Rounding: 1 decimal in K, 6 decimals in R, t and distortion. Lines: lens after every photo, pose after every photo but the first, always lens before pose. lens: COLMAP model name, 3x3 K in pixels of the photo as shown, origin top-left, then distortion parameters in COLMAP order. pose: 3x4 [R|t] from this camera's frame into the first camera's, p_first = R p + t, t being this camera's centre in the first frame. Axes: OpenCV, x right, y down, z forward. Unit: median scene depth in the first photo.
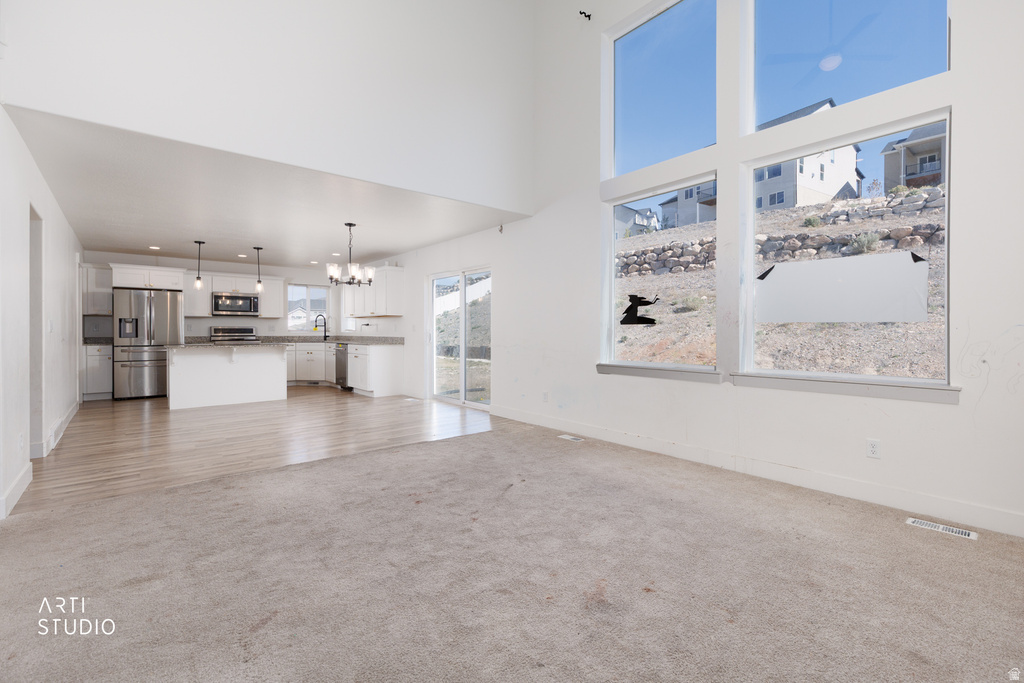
lens RADIAL K [[465.2, 0, 520.4], [0, 465.2, 330.7], [0, 0, 1]] dist [0.005770, -0.000046]
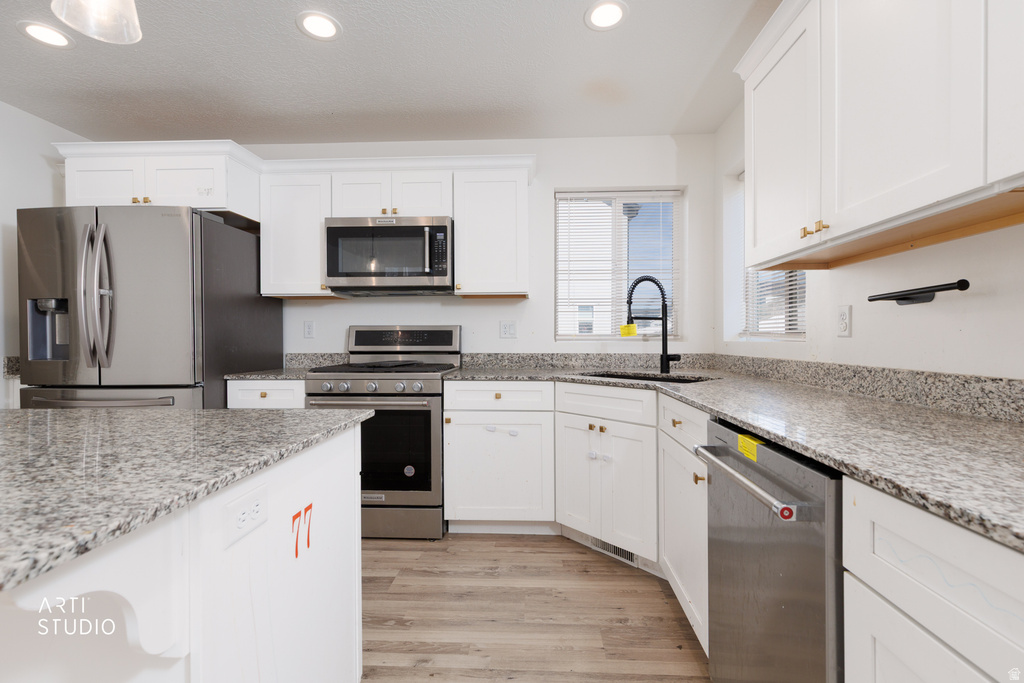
lens RADIAL K [[461.1, 0, 516.7], [0, 461.1, 339.6], [0, 0, 1]] dist [0.006208, -0.000166]
pose [[0.730684, -0.000406, -0.682715, -0.388303], [0.002609, 0.999994, 0.002198, 0.001375], [0.682711, -0.003387, 0.730681, 0.966371]]
